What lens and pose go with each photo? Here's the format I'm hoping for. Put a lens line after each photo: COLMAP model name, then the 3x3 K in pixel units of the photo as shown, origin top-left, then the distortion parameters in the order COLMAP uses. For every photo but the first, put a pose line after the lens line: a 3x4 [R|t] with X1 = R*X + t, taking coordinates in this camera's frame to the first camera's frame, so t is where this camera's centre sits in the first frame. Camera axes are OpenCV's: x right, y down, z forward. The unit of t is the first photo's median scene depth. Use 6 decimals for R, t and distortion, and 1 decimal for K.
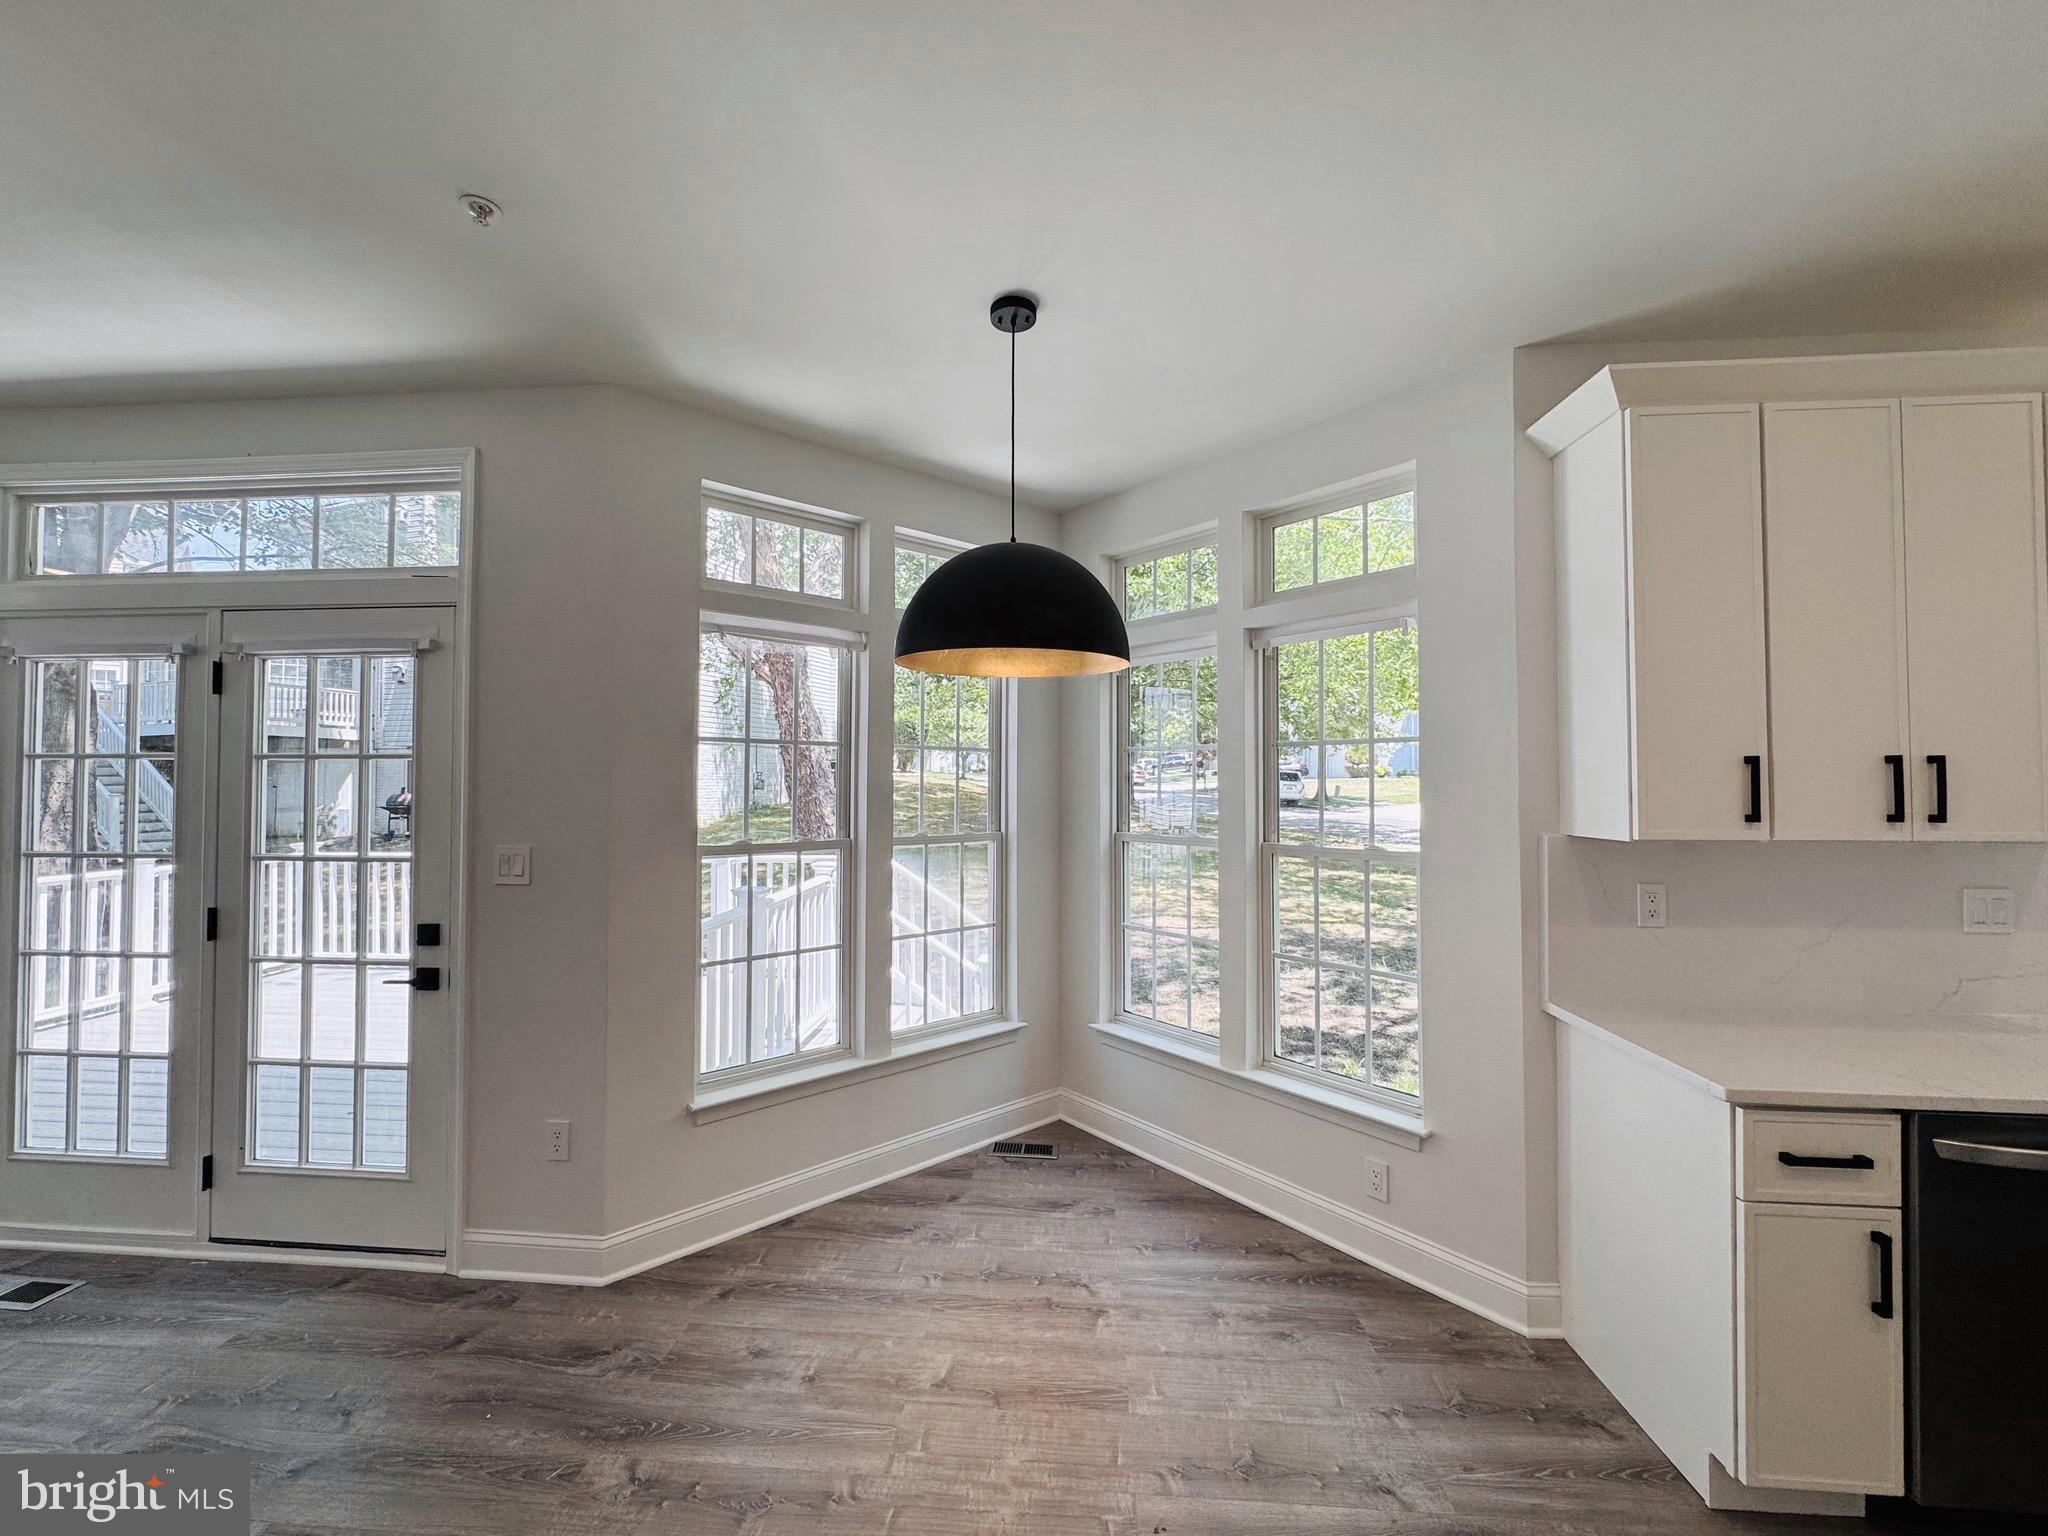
lens RADIAL K [[817.4, 0, 1024.1], [0, 817.4, 765.4], [0, 0, 1]] dist [-0.004095, 0.000605]
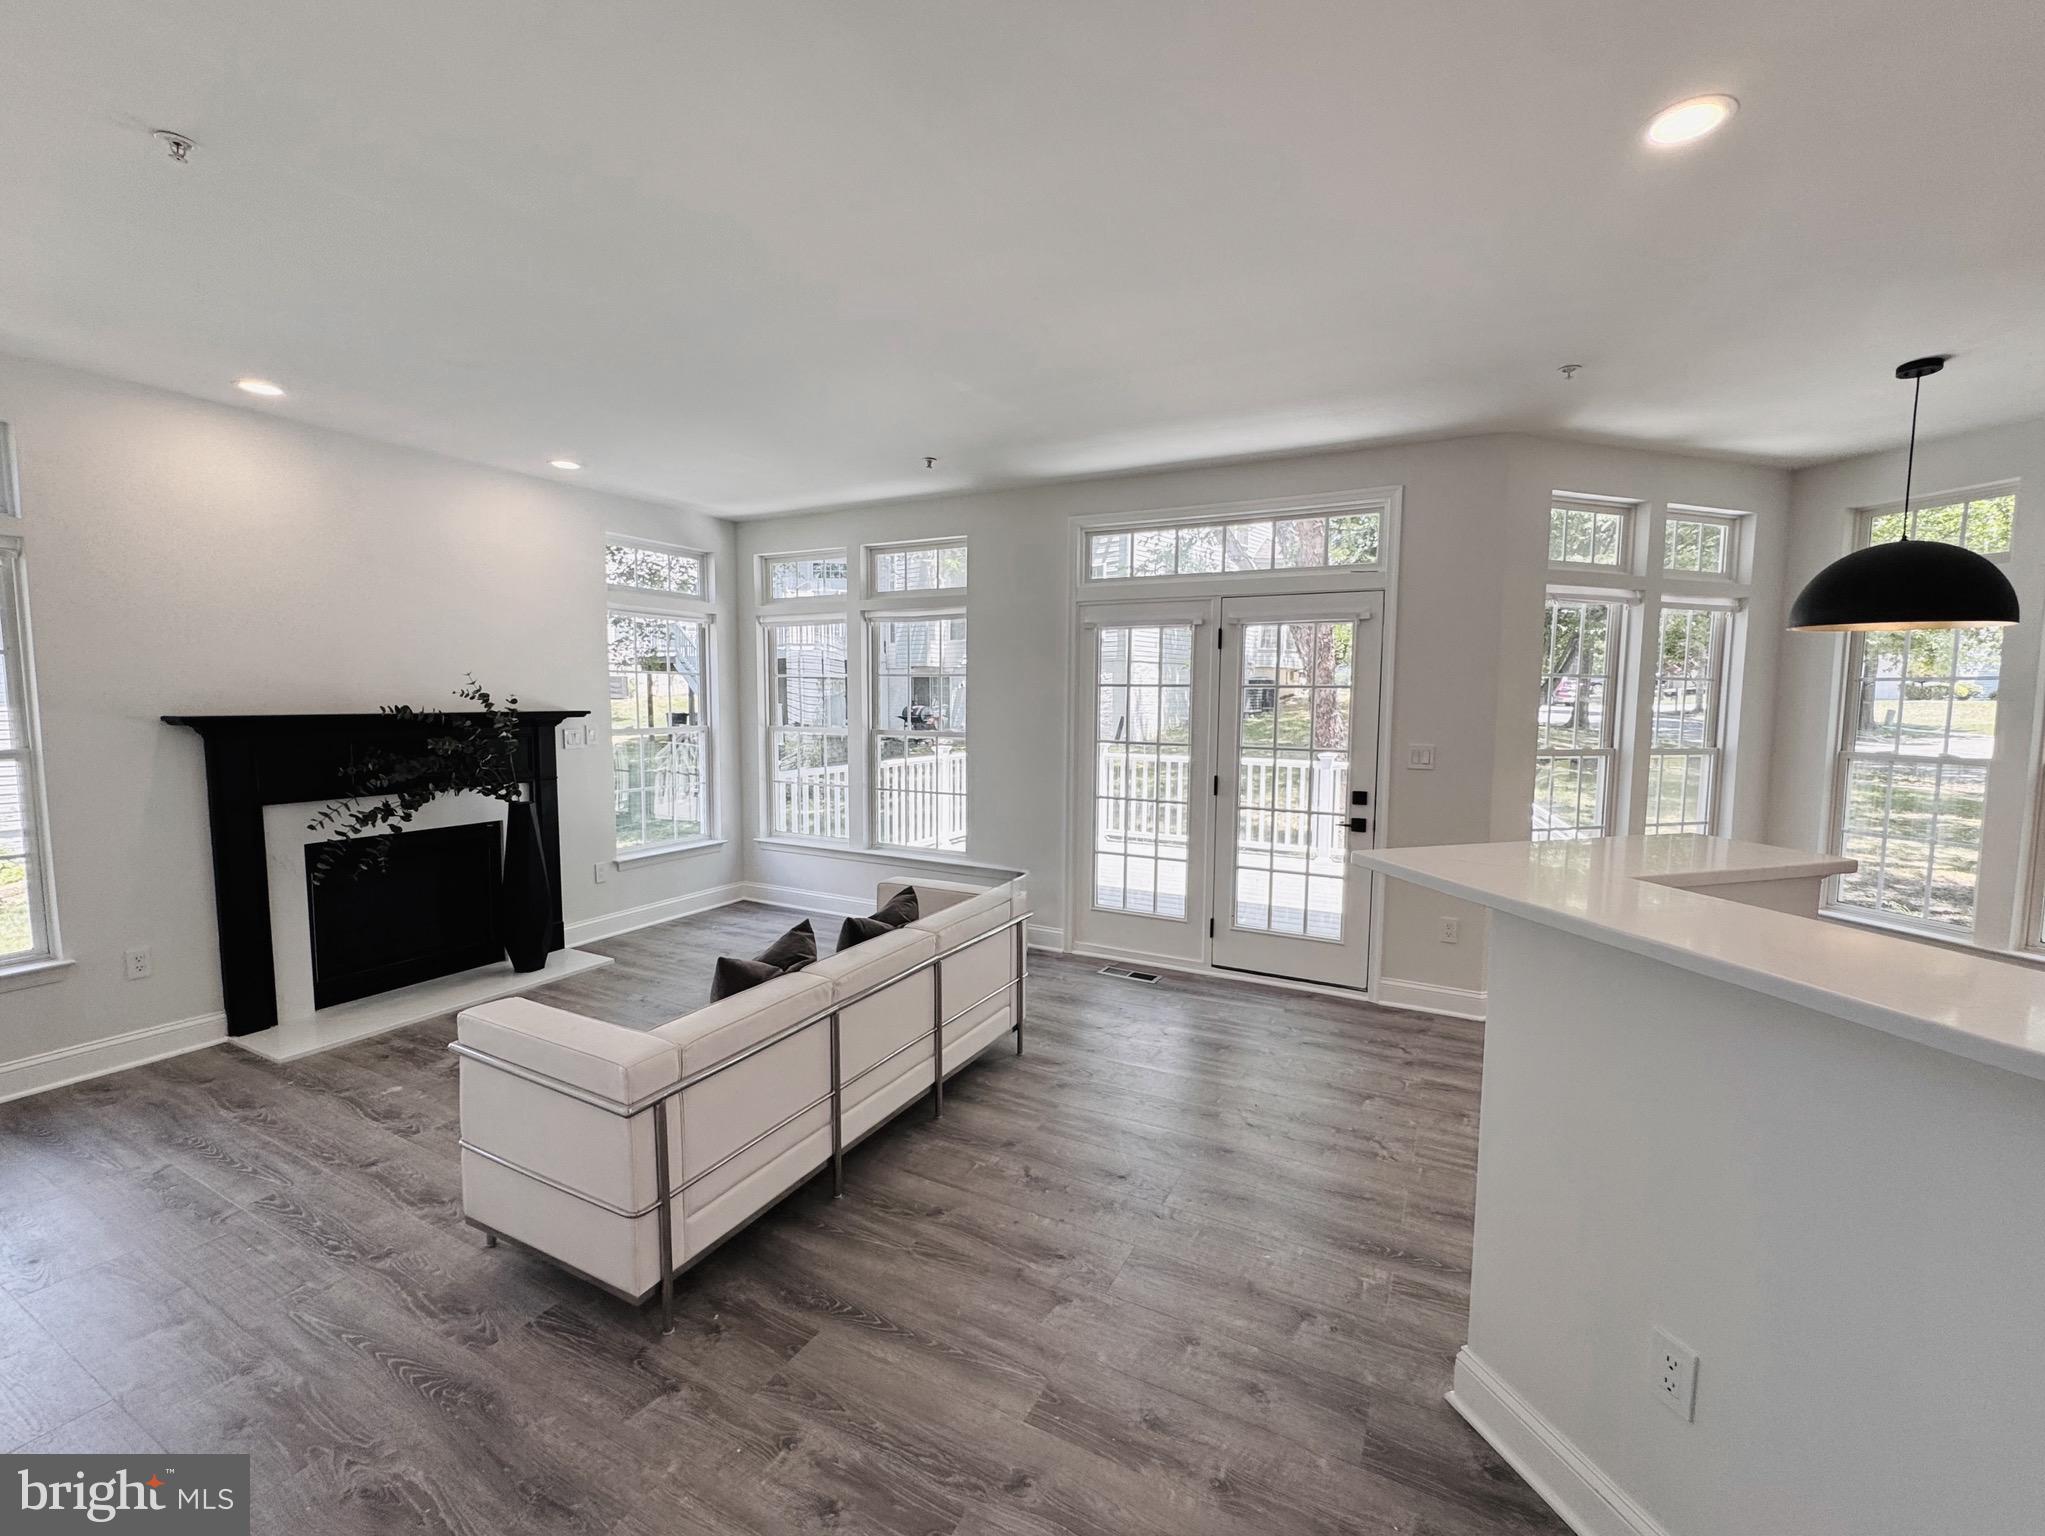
lens RADIAL K [[853.6, 0, 1040.2], [0, 853.6, 763.7], [0, 0, 1]] dist [-0.004386, 0.000772]
pose [[0.921310, 0.039578, -0.386810, -0.663646], [-0.001768, 0.995222, 0.097620, -0.023232], [0.388825, -0.089254, 0.916978, -0.790085]]
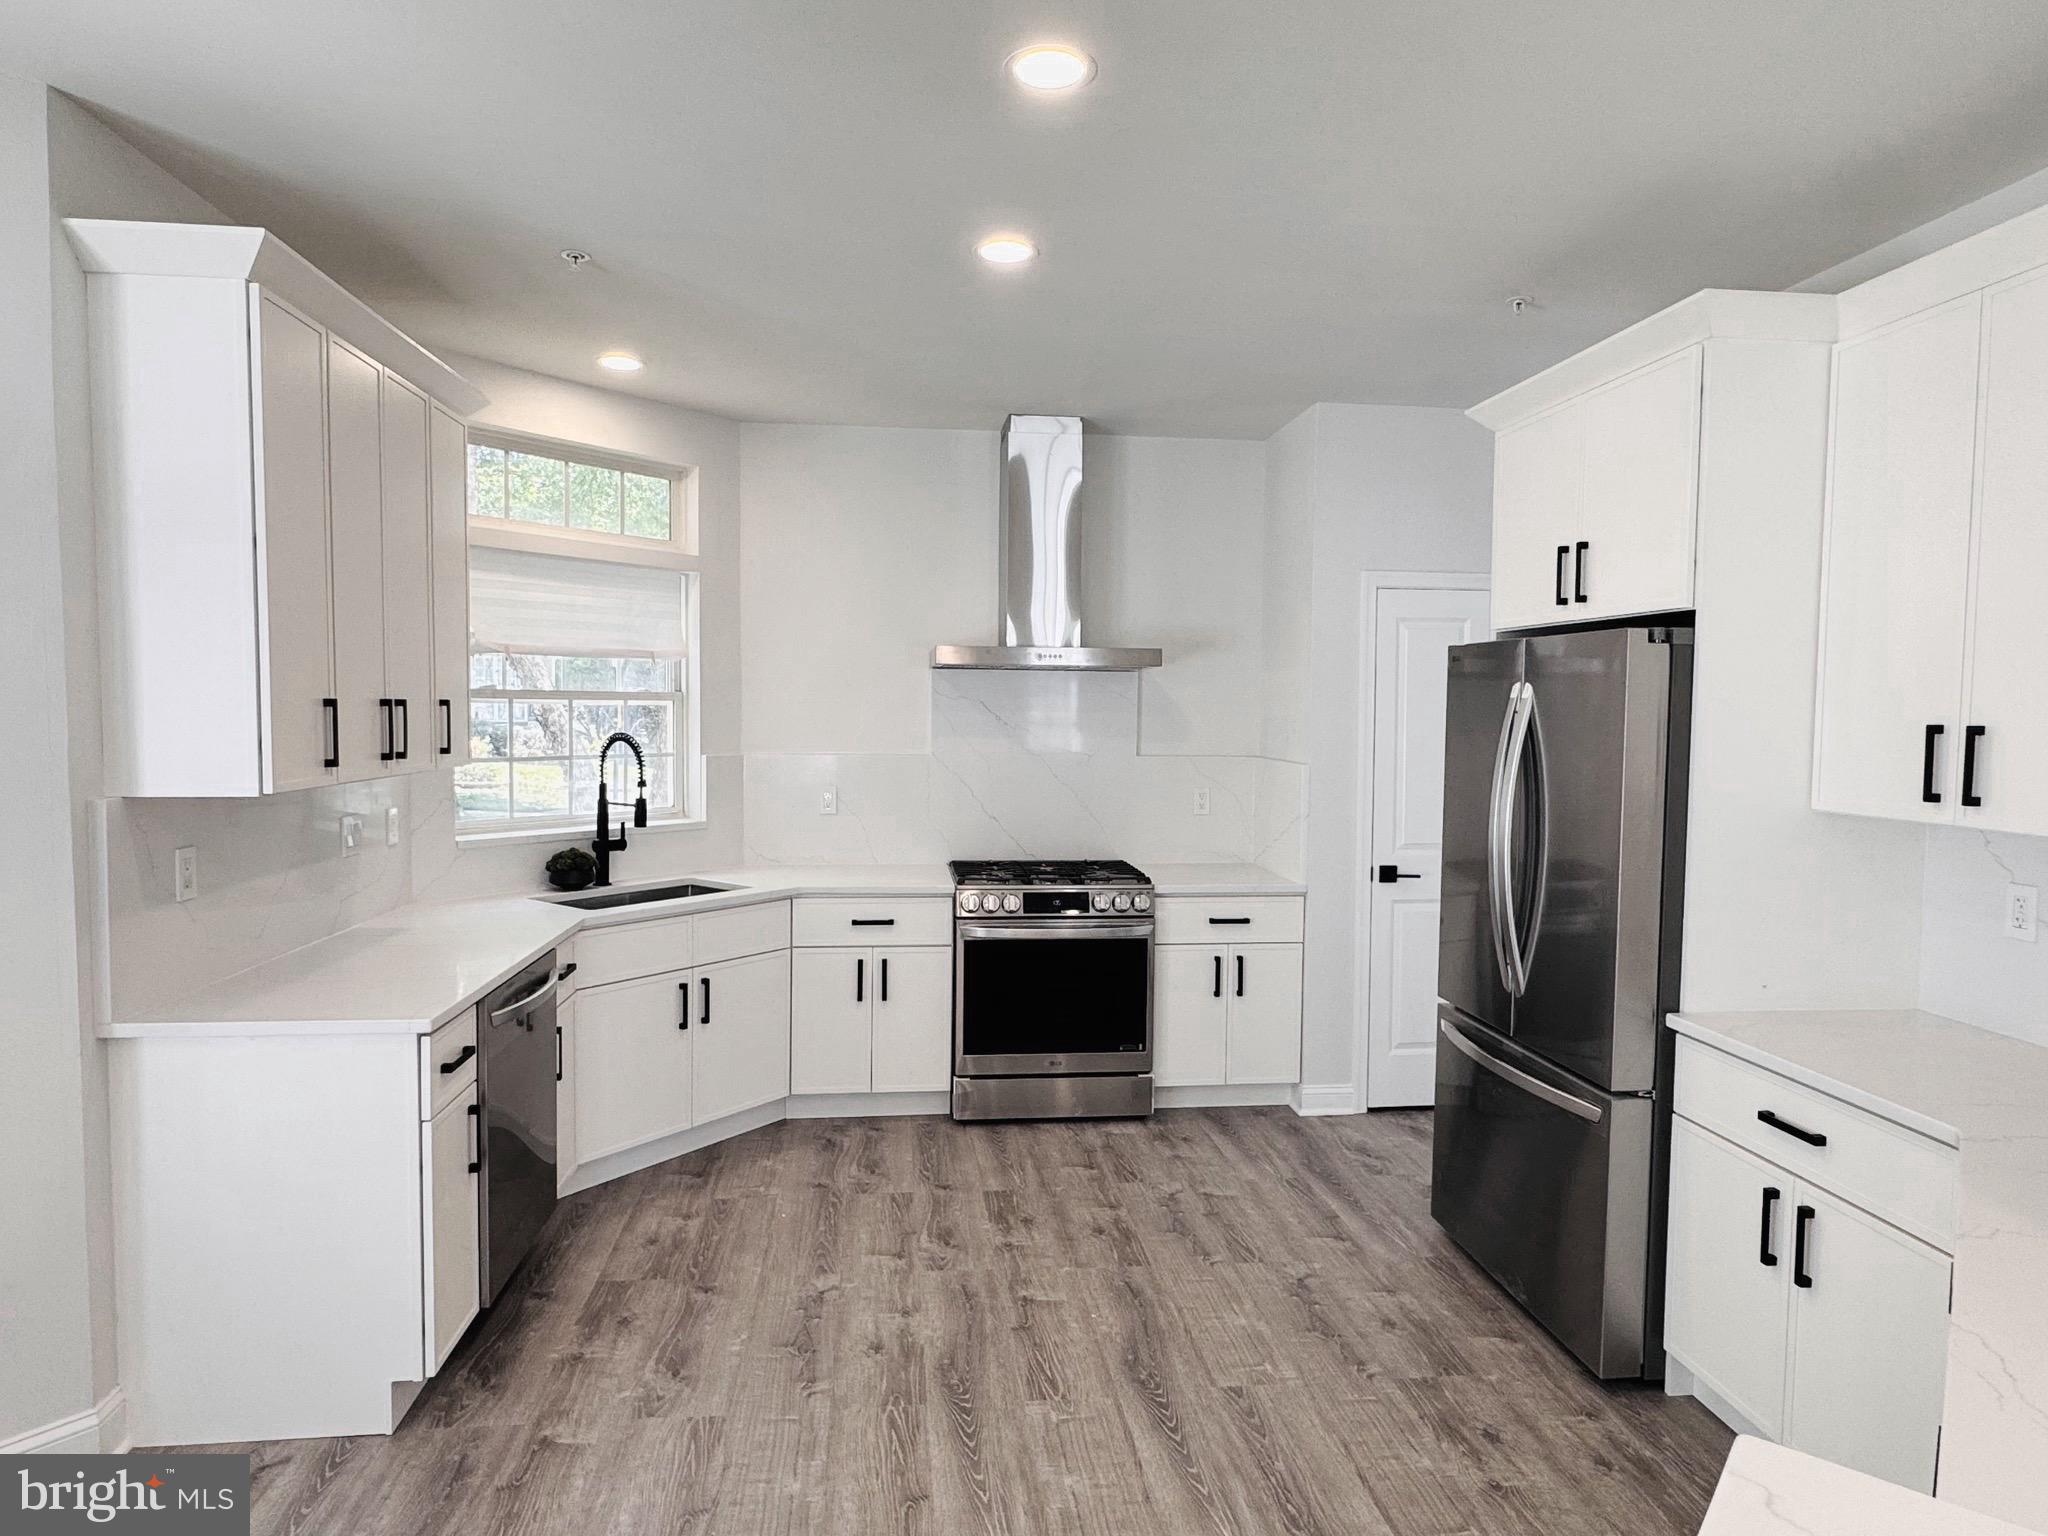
lens RADIAL K [[1214.8, 0, 1013.4], [0, 1214.8, 762.9], [0, 0, 1]] dist [0.004967, -0.001385]
pose [[-0.184441, -0.047160, 0.981711, -0.516198], [-0.029514, 0.998663, 0.042430, -0.015771], [-0.982400, -0.021148, -0.185587, 0.353794]]
